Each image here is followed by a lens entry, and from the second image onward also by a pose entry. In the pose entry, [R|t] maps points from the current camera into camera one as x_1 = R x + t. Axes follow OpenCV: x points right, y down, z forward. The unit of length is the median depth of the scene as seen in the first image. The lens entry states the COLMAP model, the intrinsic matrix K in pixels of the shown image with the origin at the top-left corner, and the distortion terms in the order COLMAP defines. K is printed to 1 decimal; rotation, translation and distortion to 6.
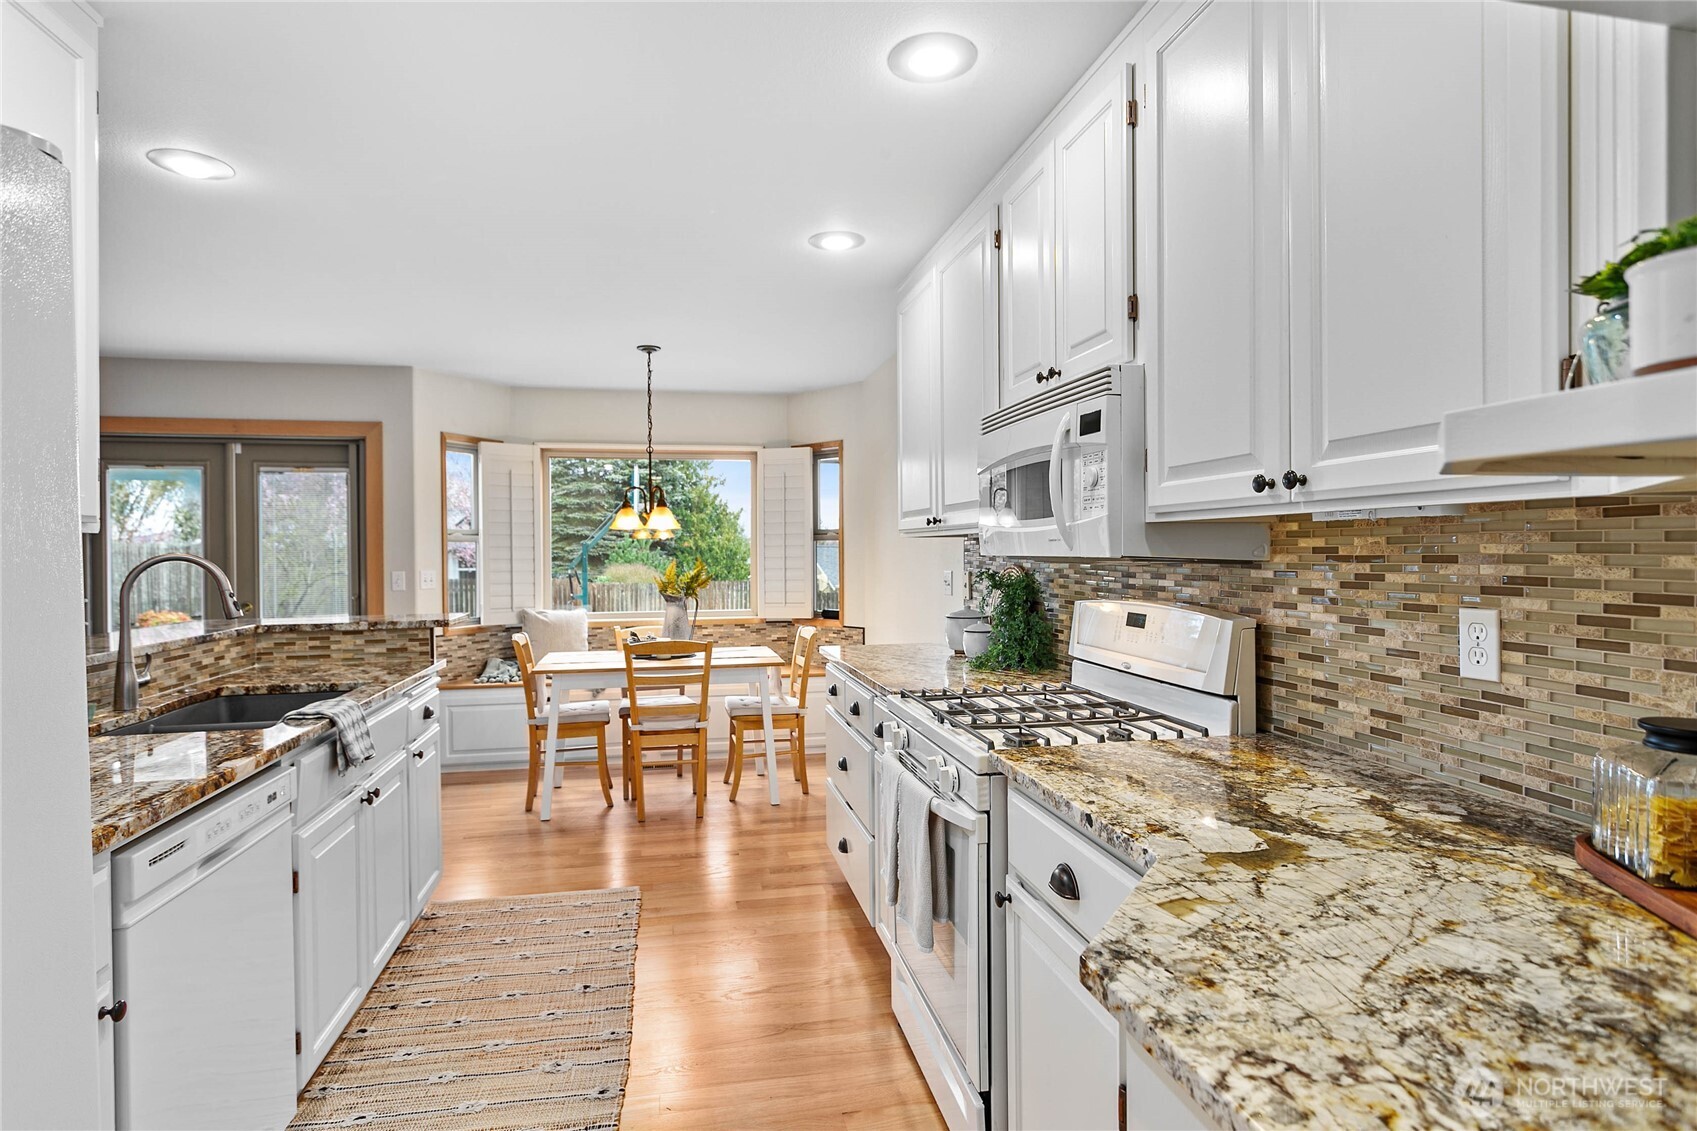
lens RADIAL K [[900.4, 0, 844.6], [0, 900.4, 563.9], [0, 0, 1]] dist [-0.001402, 0.001890]
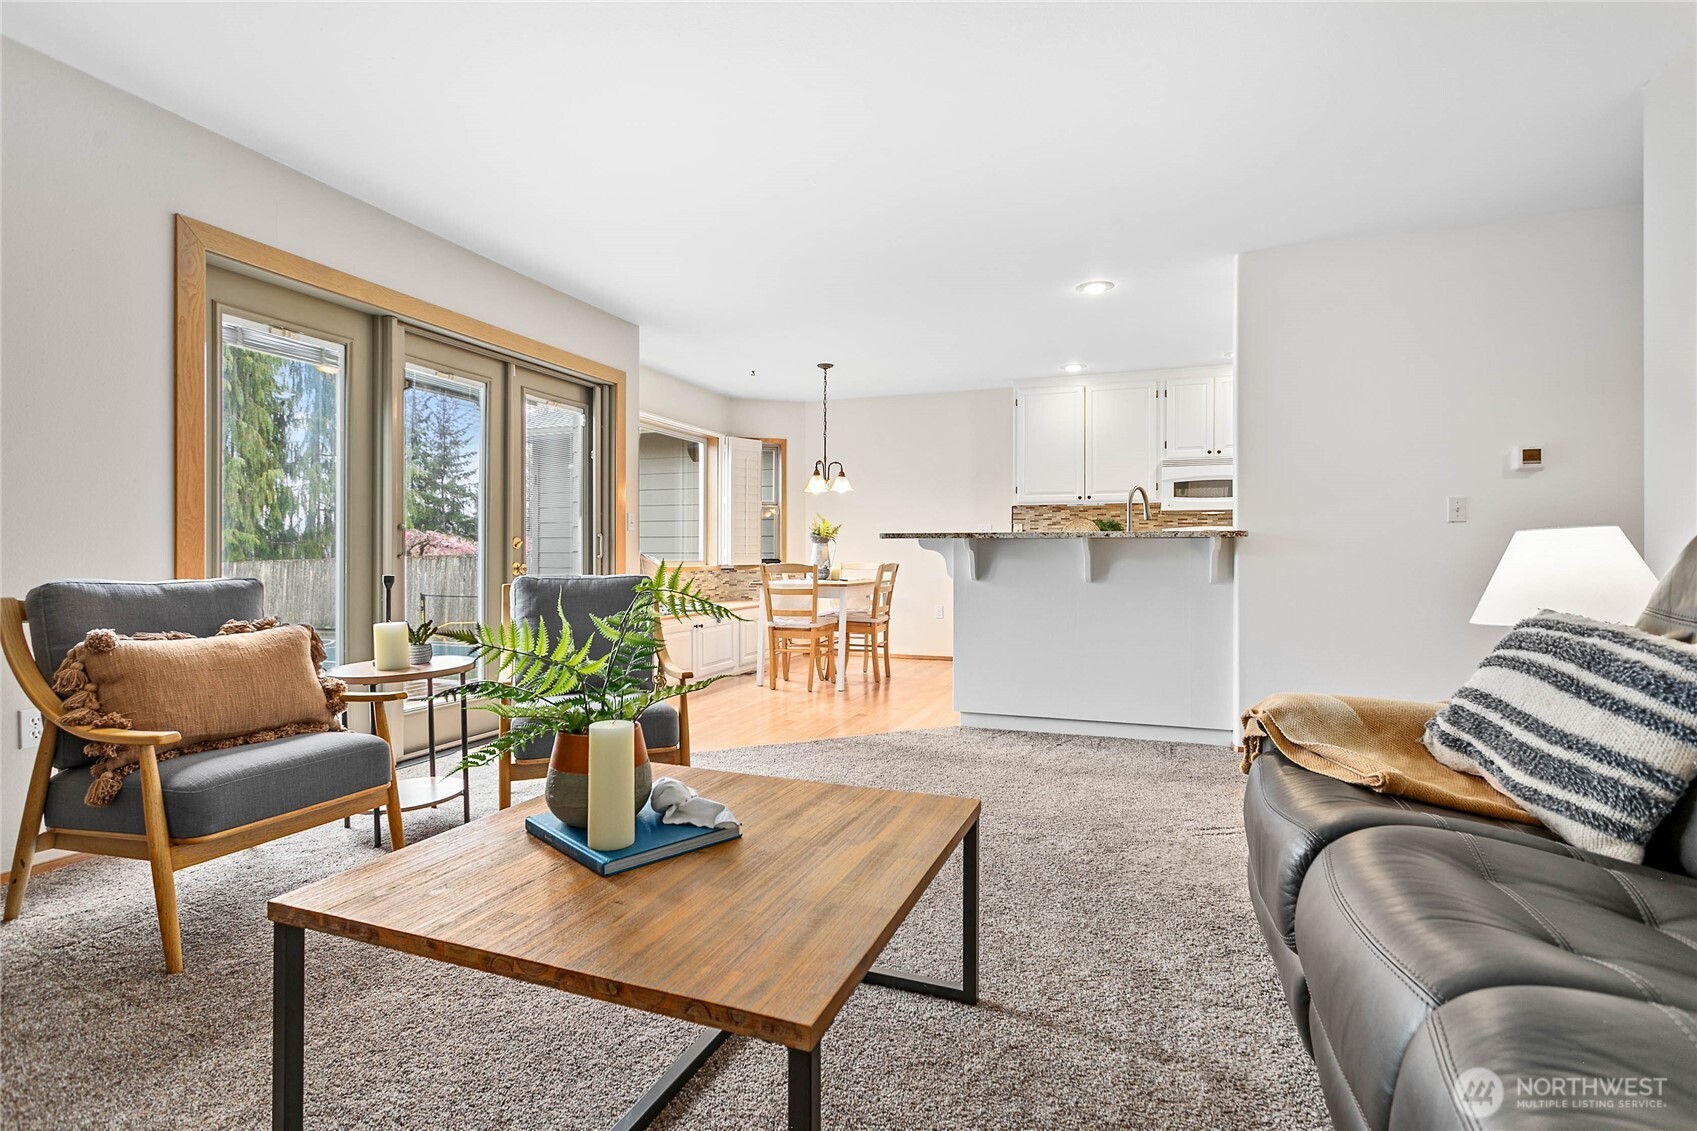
lens RADIAL K [[809.4, 0, 857.6], [0, 809.4, 557.9], [0, 0, 1]] dist [0.004259, -0.001132]
pose [[0.514401, 0.004577, 0.857538, -2.534310], [0.009679, 0.999891, -0.011143, 0.160424], [-0.857495, 0.014032, 0.514301, 0.557125]]
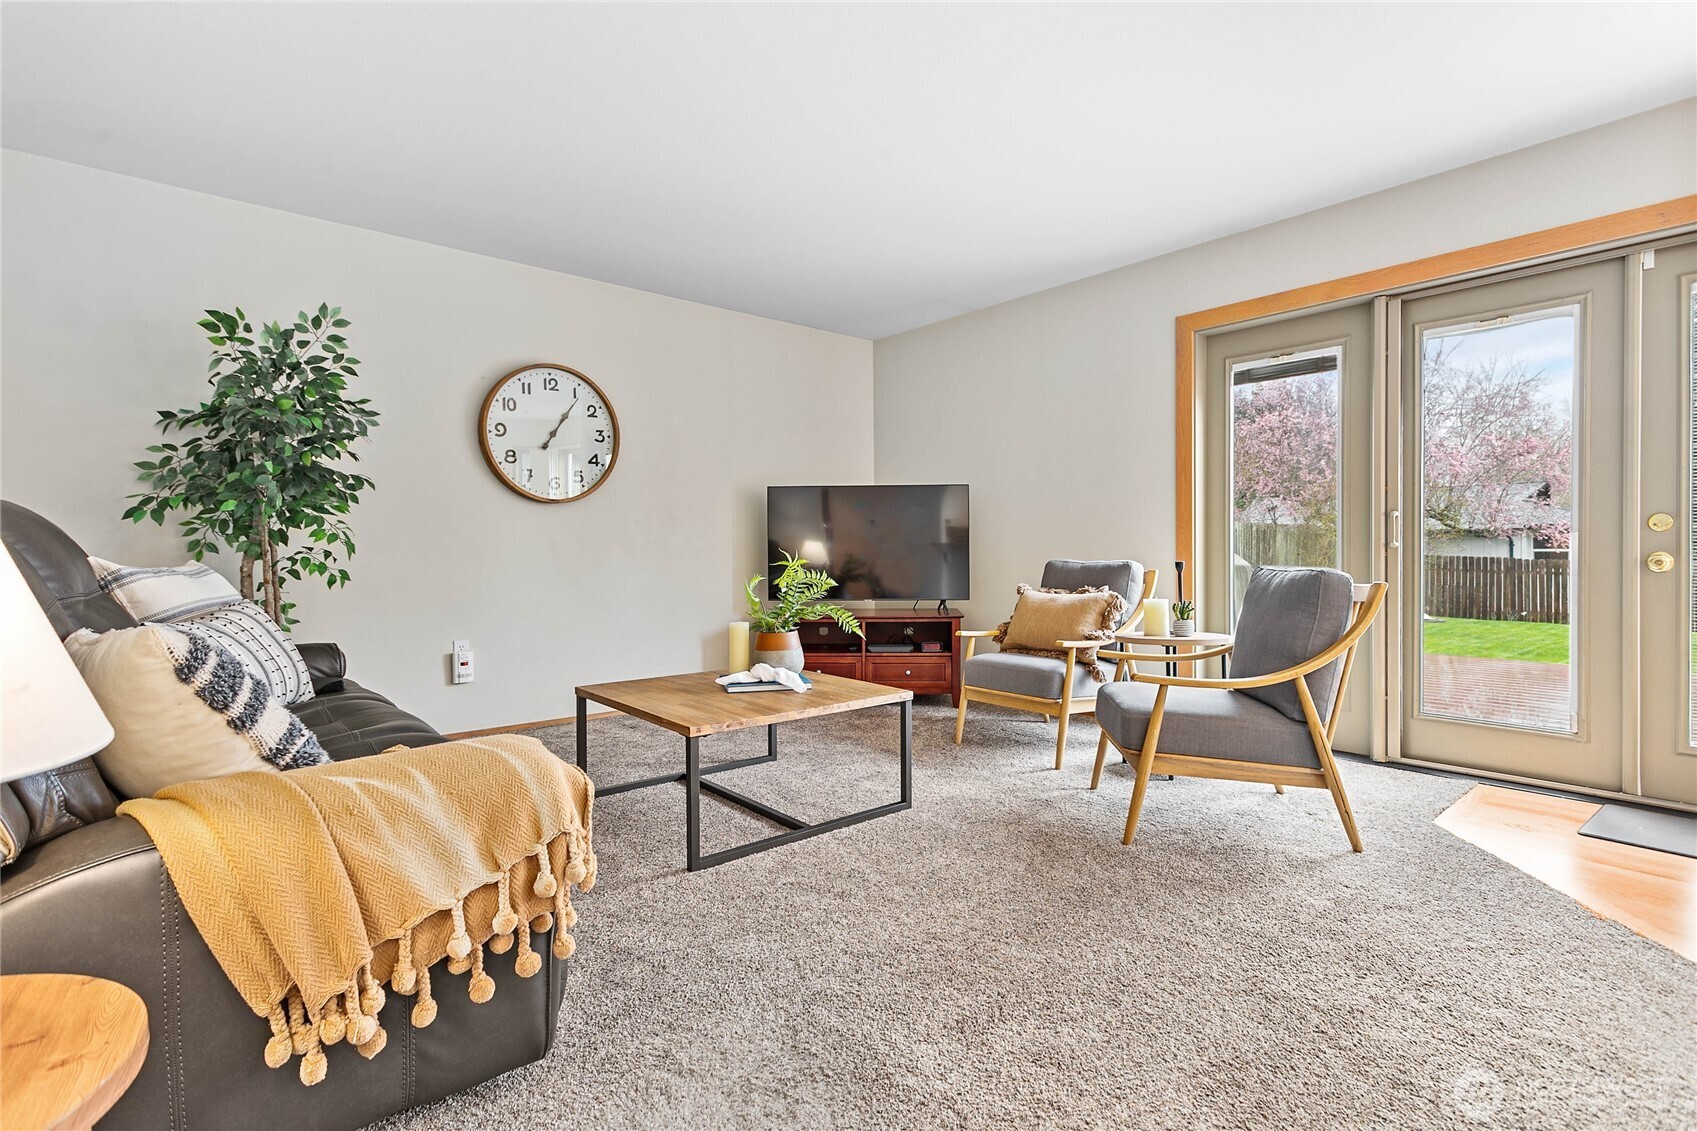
lens RADIAL K [[809.4, 0, 853.1], [0, 809.4, 556.0], [0, 0, 1]] dist [0.004259, -0.001132]
pose [[0.475298, 0.011432, -0.879751, -0.944045], [-0.008288, 0.999929, 0.008515, 0.149230], [0.879786, 0.003244, 0.475359, 0.547294]]
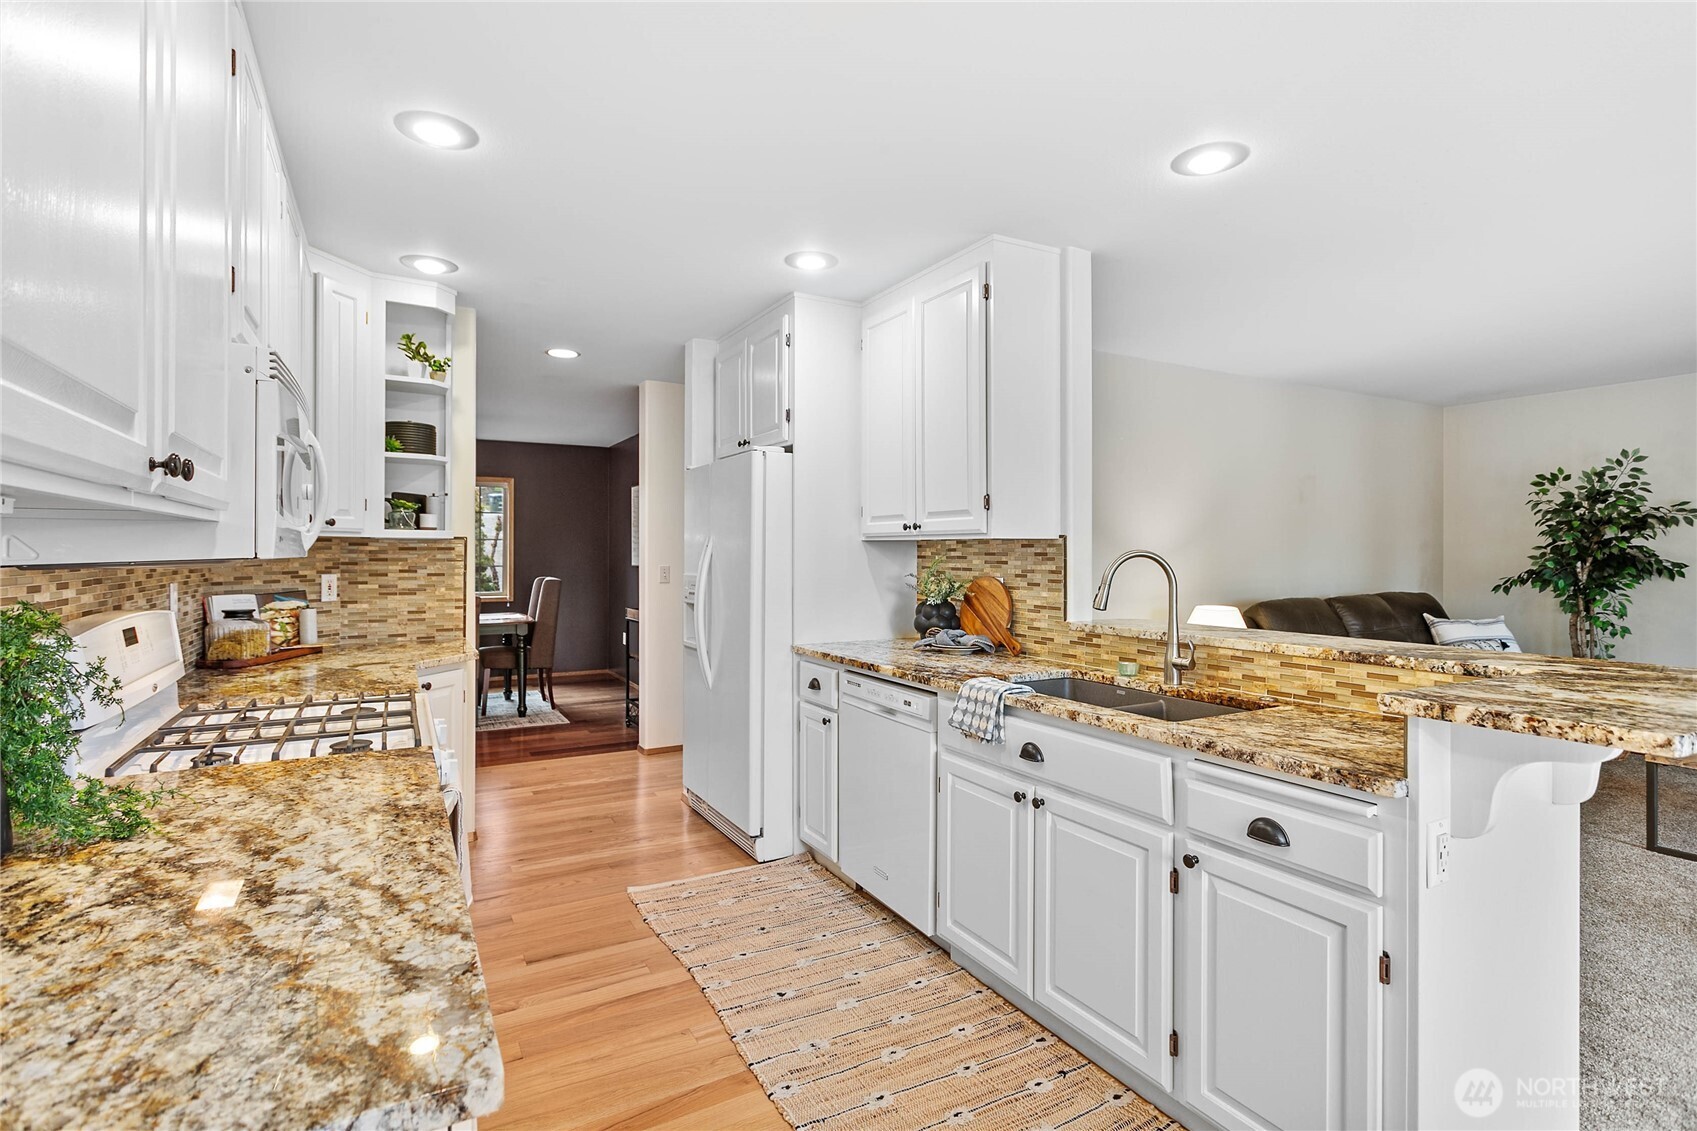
lens RADIAL K [[809.4, 0, 842.9], [0, 809.4, 556.4], [0, 0, 1]] dist [0.004259, -0.001132]
pose [[-0.953559, 0.005951, -0.301146, -0.070305], [-0.000350, 0.999782, 0.020867, -0.023864], [0.301205, 0.020004, -0.953350, 1.765019]]
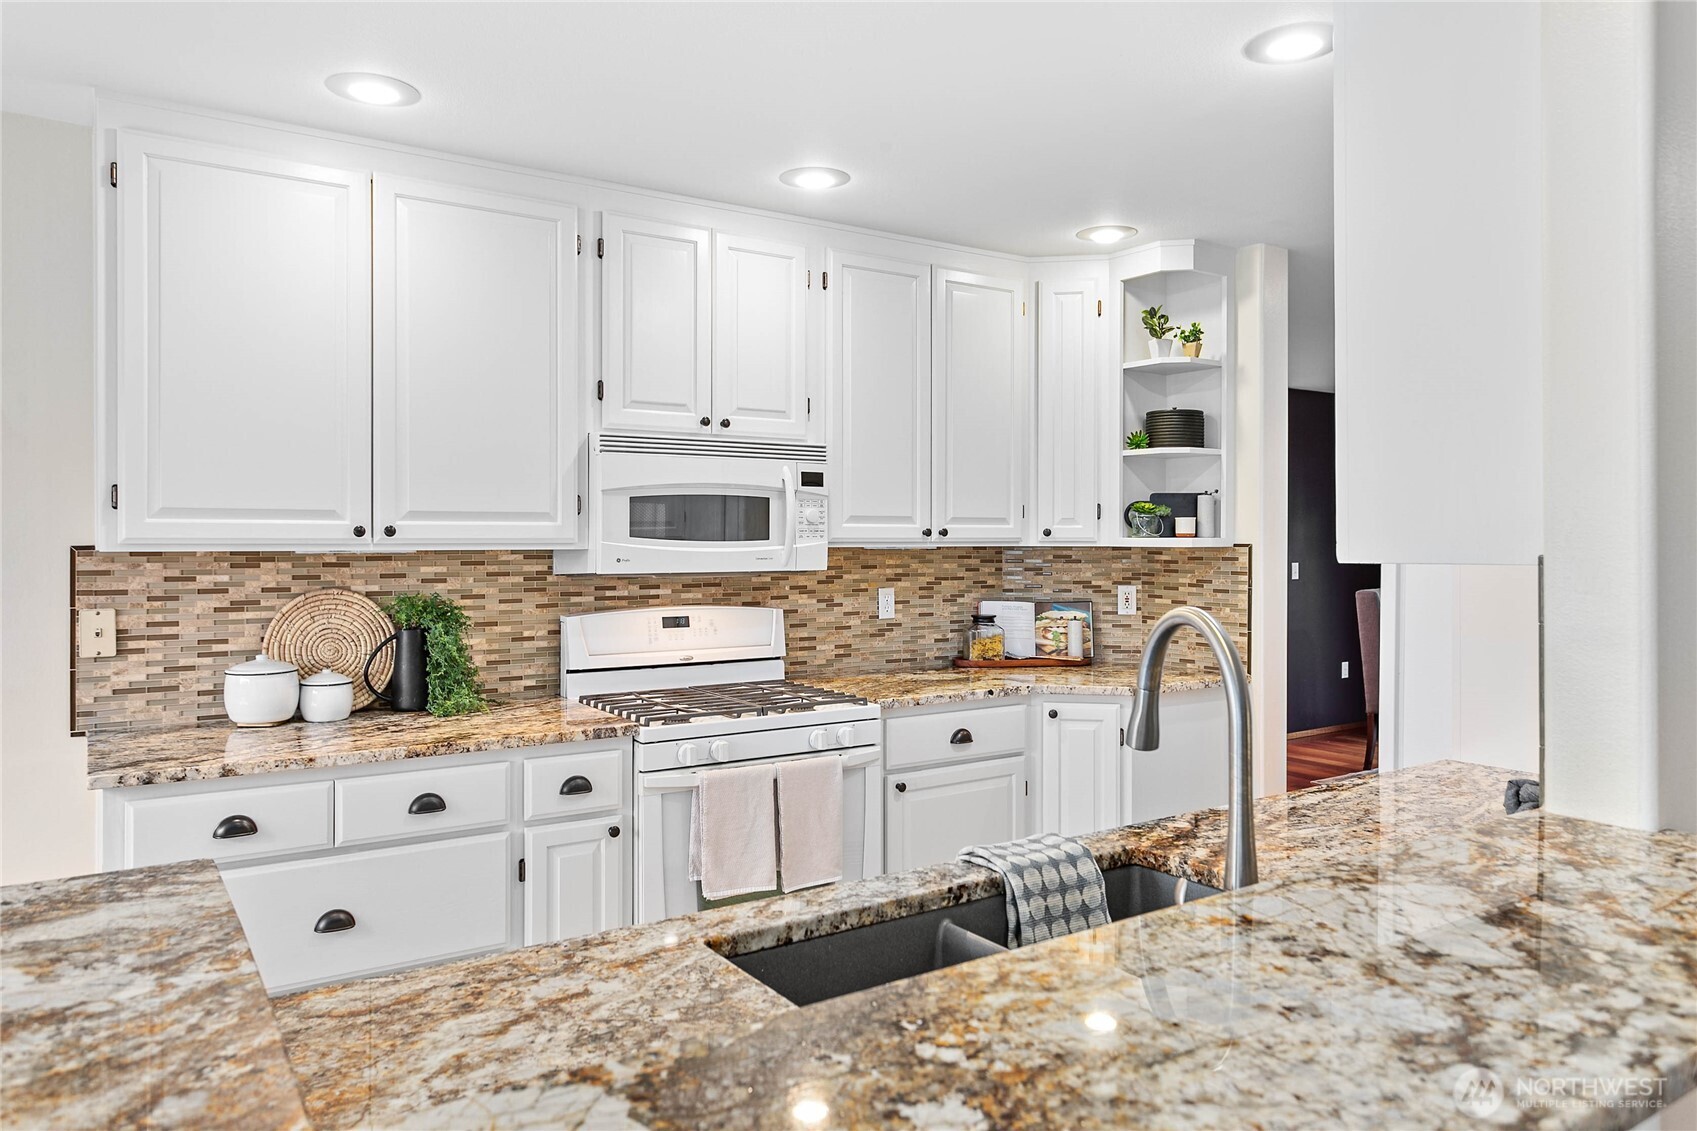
lens RADIAL K [[1135.2, 0, 842.1], [0, 1135.2, 551.9], [0, 0, 1]] dist [-0.001311, 0.001218]
pose [[-0.376600, -0.003567, 0.926369, -1.128284], [0.016950, 0.999799, 0.010740, -0.043967], [-0.926221, 0.019747, -0.376464, 1.276214]]
